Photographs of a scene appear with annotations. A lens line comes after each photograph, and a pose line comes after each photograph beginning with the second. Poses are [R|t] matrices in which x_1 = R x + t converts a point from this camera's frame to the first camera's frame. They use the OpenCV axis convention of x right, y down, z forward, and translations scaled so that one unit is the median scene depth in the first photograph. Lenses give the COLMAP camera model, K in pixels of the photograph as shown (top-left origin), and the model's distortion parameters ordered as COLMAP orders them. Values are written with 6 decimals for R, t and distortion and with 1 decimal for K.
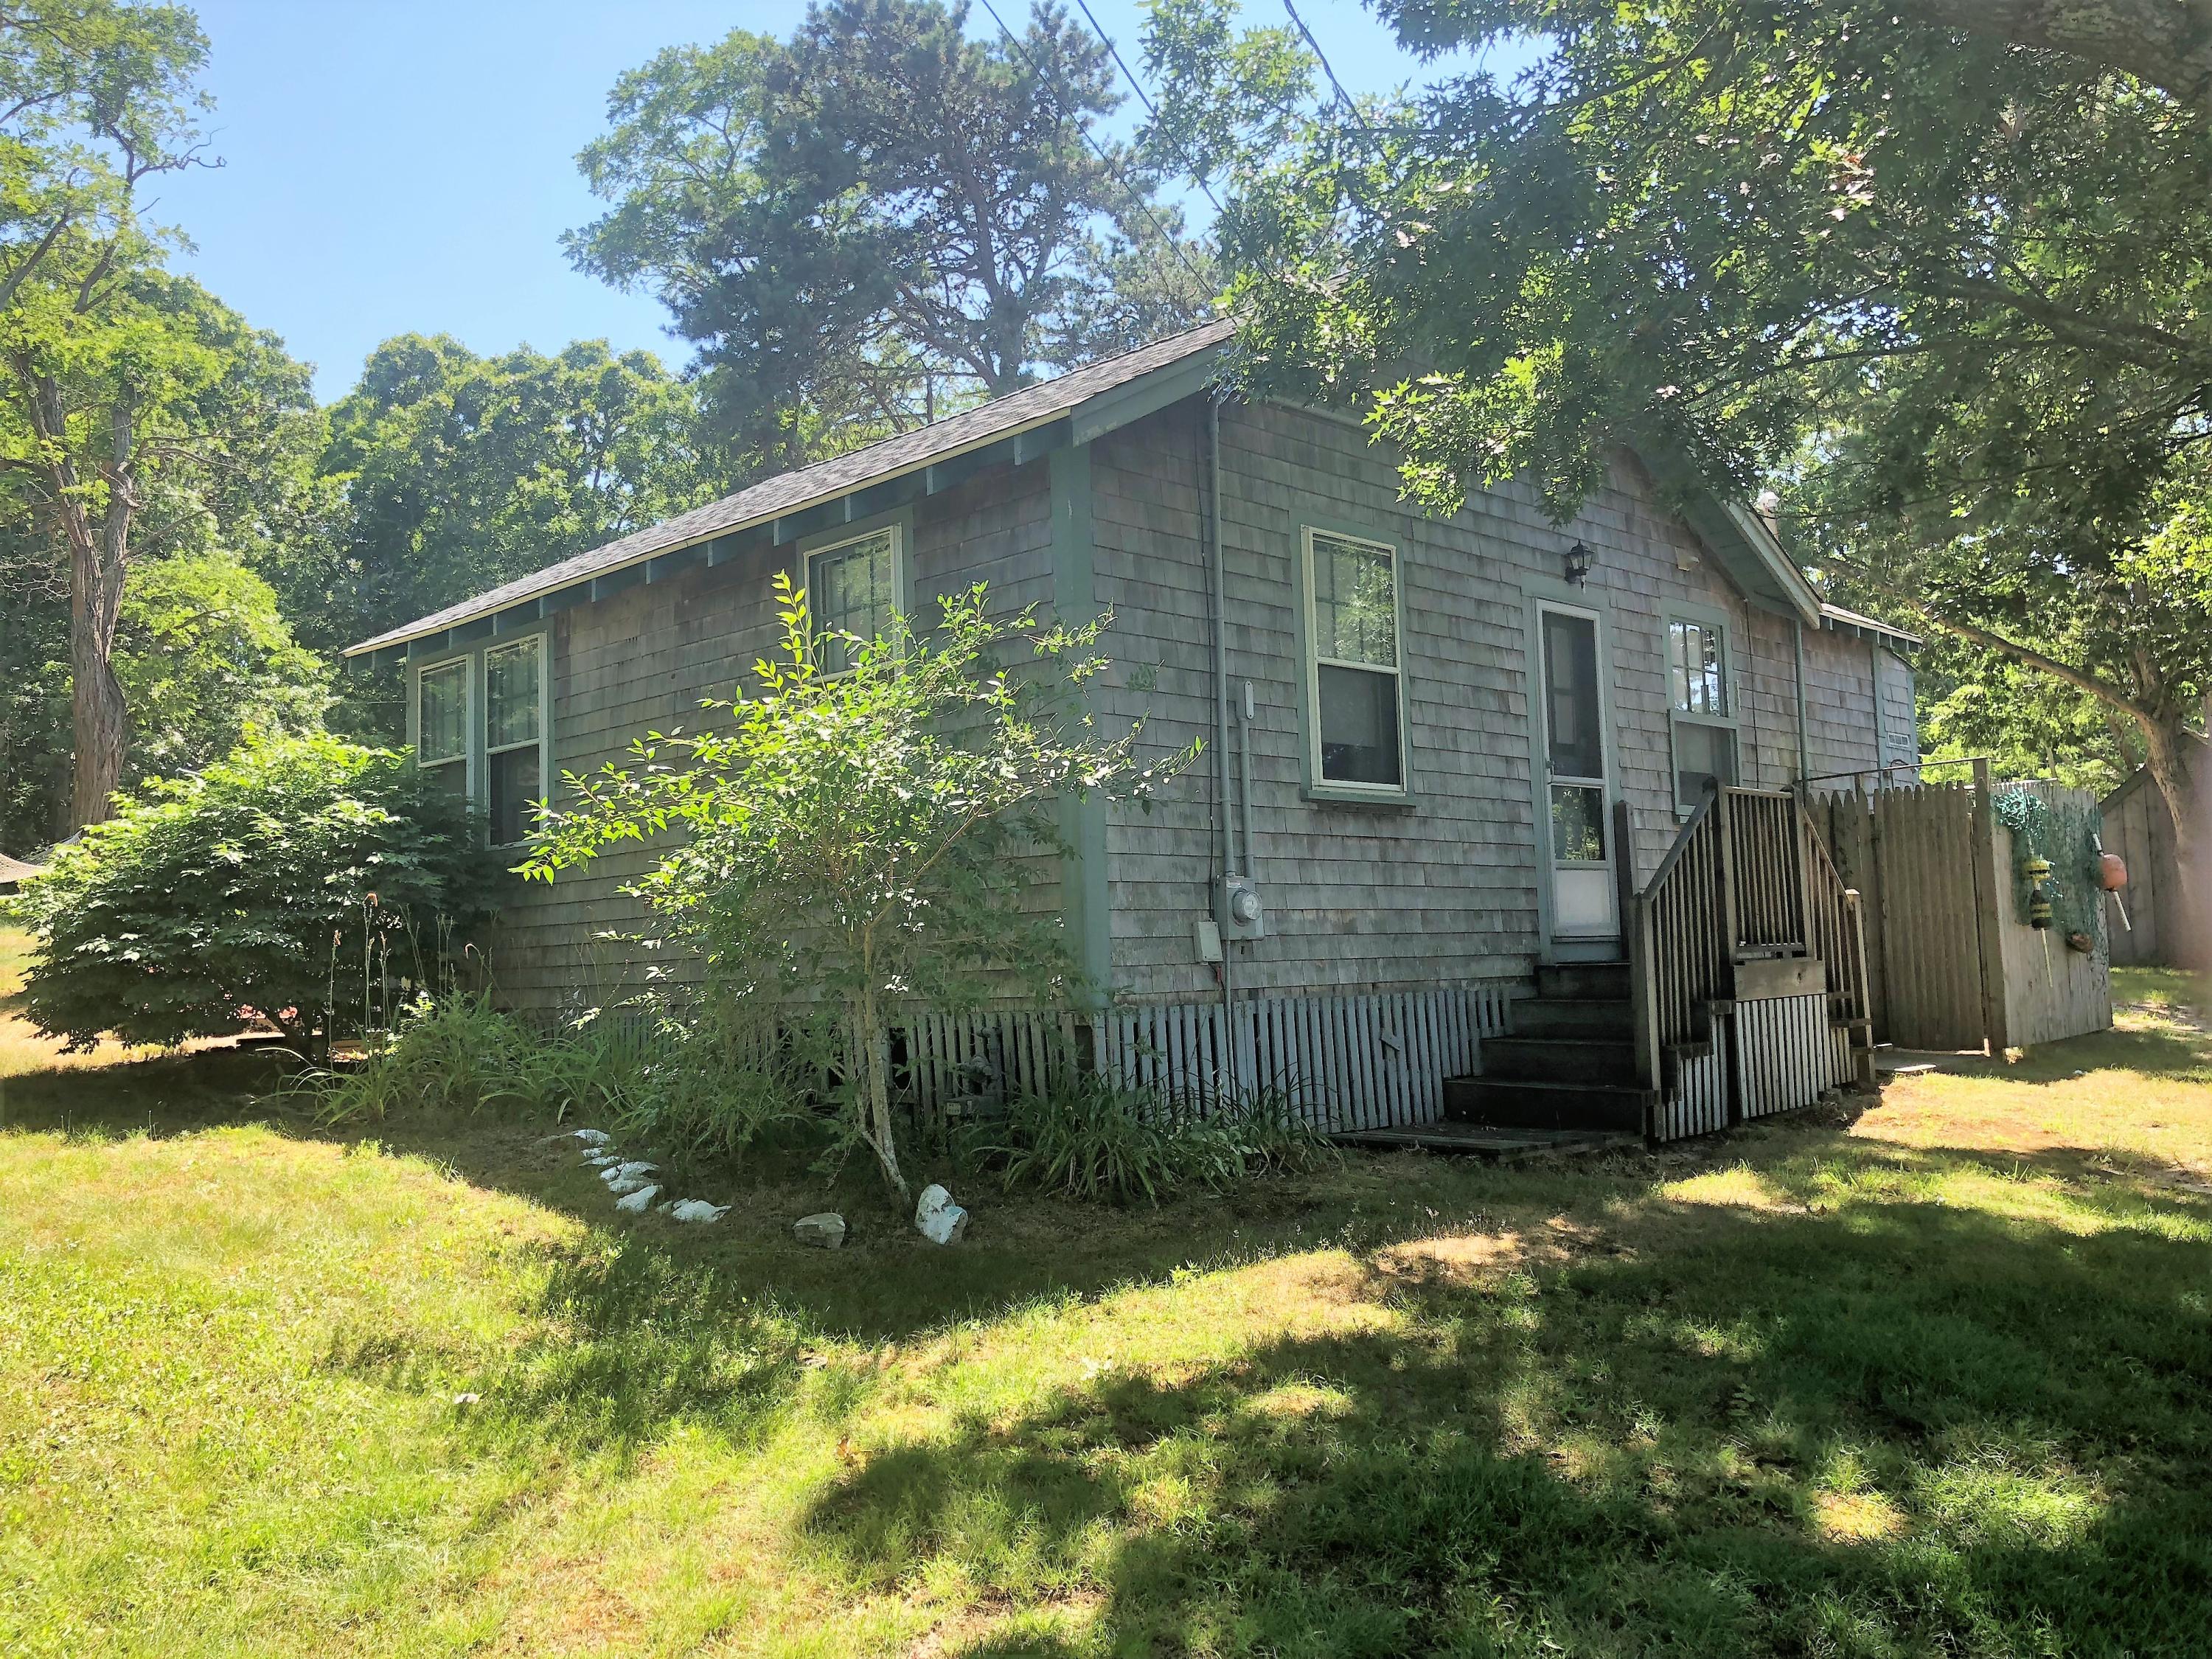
lens RADIAL K [[1850.3, 0, 1115.7], [0, 1850.3, 824.3], [0, 0, 1]] dist [0.054731, -0.002678]
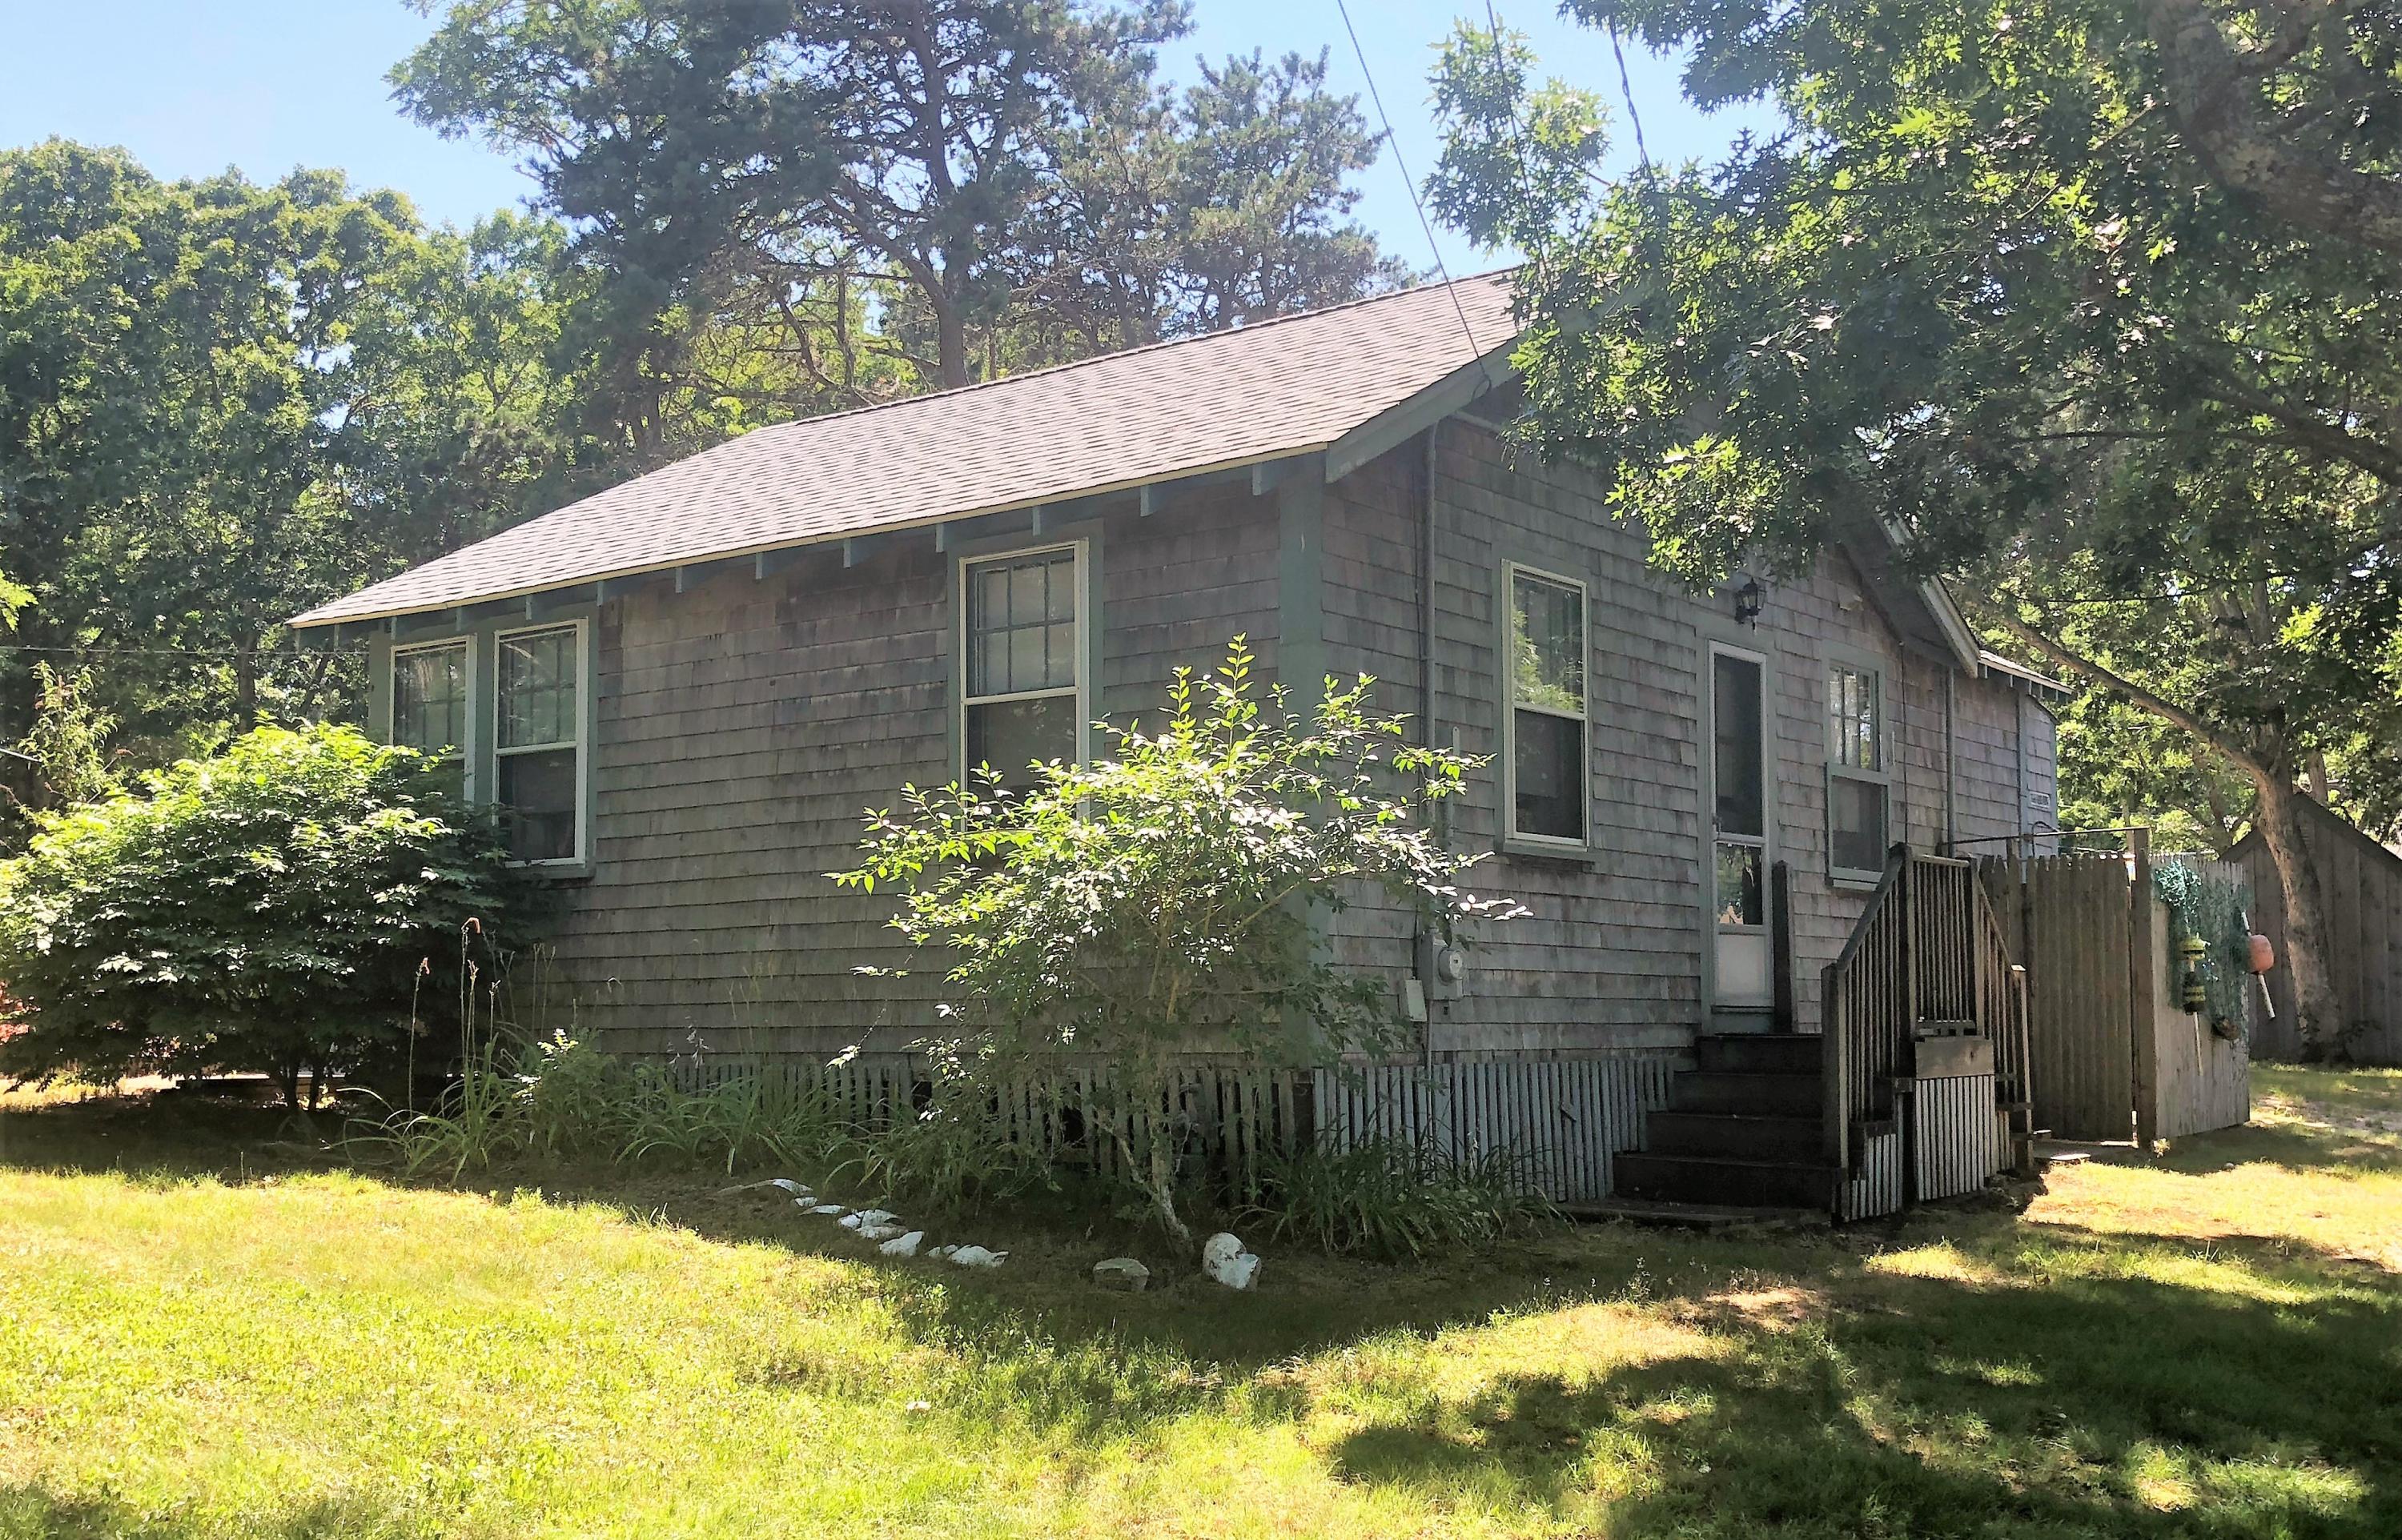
lens RADIAL K [[2481.0, 0, 1200.0], [0, 2481.0, 910.8], [0, 0, 1]] dist [0.070656, 0.037700]
pose [[0.991720, 0.035736, 0.123348, -0.179384], [-0.039220, 0.998894, 0.025929, -0.009584], [-0.122285, -0.030552, 0.992025, -0.209012]]
